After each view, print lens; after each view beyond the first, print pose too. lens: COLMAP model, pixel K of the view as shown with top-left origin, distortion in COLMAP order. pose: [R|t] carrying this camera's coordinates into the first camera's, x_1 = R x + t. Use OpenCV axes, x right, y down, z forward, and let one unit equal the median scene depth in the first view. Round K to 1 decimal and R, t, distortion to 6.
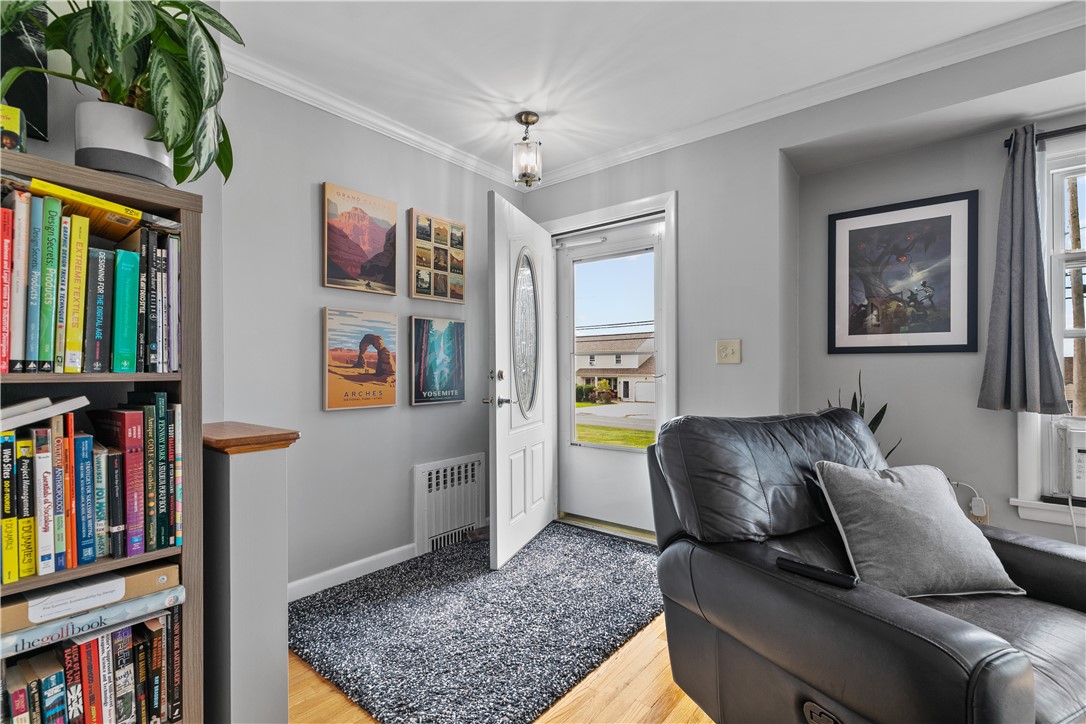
lens RADIAL K [[491.2, 0, 541.1], [0, 491.2, 369.4], [0, 0, 1]] dist [0.006389, -0.001162]
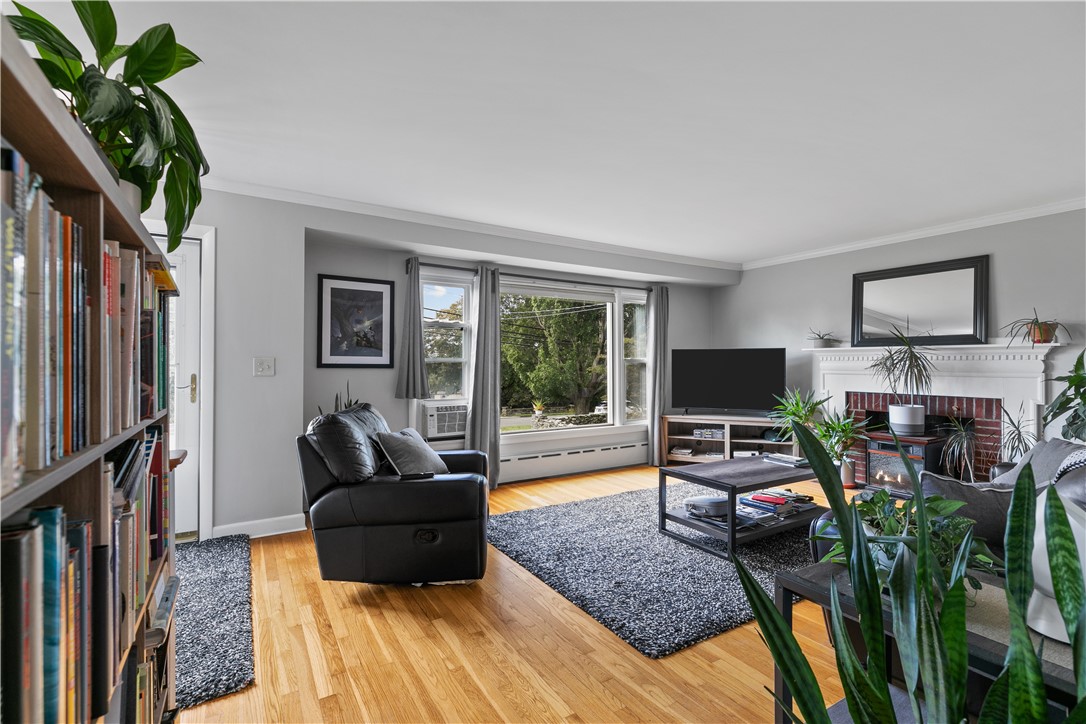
lens RADIAL K [[491.2, 0, 539.8], [0, 491.2, 363.2], [0, 0, 1]] dist [0.006389, -0.001162]
pose [[0.329422, 0.009123, 0.944139, -0.655771], [-0.003818, 0.999958, -0.008330, -0.039921], [-0.944175, -0.000861, 0.329443, -0.124648]]
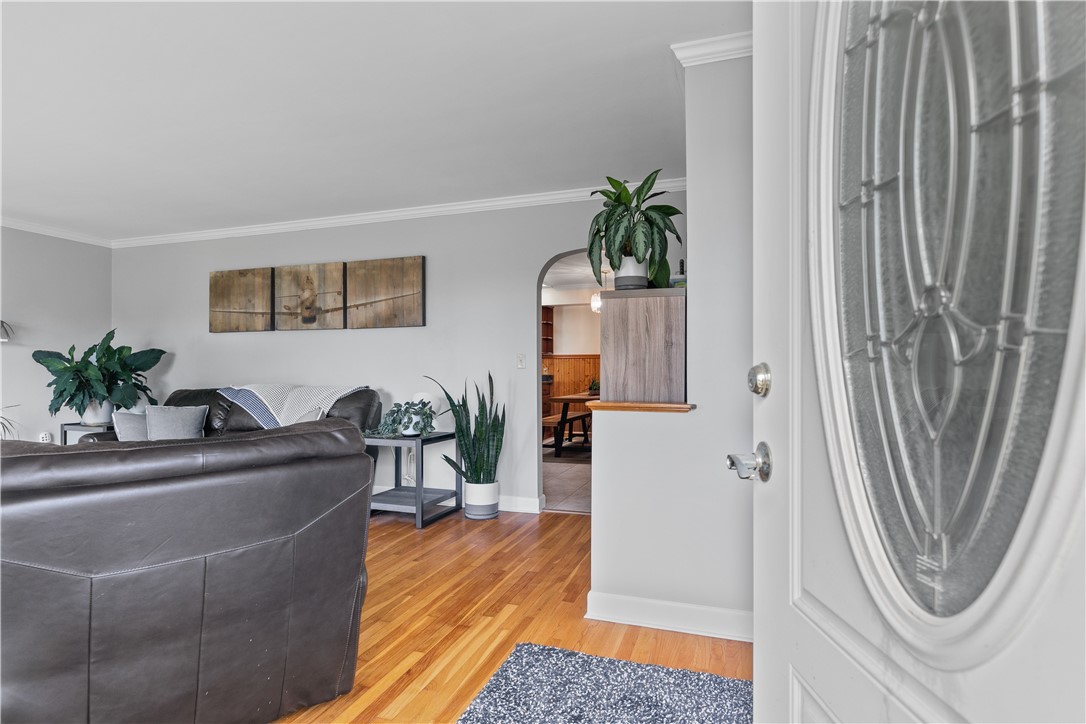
lens RADIAL K [[570.9, 0, 540.8], [0, 570.9, 369.1], [0, 0, 1]] dist [-0.005981, 0.000543]
pose [[-0.936871, 0.003807, -0.349654, 0.202485], [0.005309, 0.999980, -0.003337, 0.004831], [0.349634, -0.004983, -0.936873, 1.413085]]
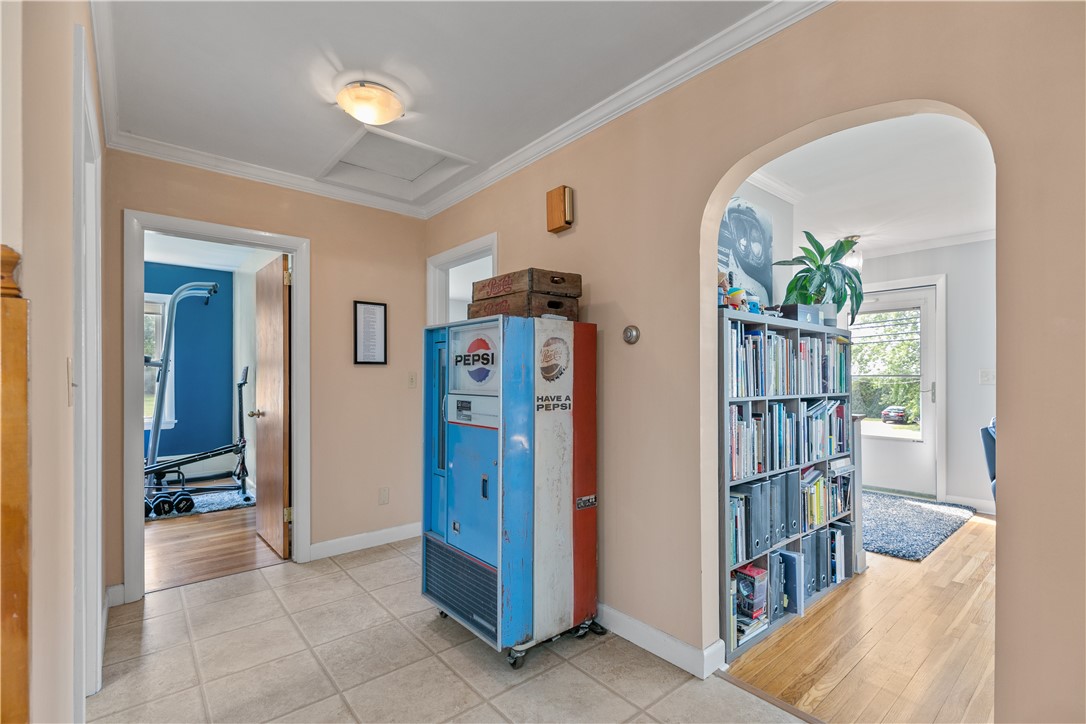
lens RADIAL K [[491.2, 0, 539.7], [0, 491.2, 373.2], [0, 0, 1]] dist [0.006389, -0.001162]
pose [[0.983300, 0.003806, -0.181951, -0.826015], [-0.004934, 0.999971, -0.005746, -0.032968], [0.181923, 0.006548, 0.983291, -0.912973]]
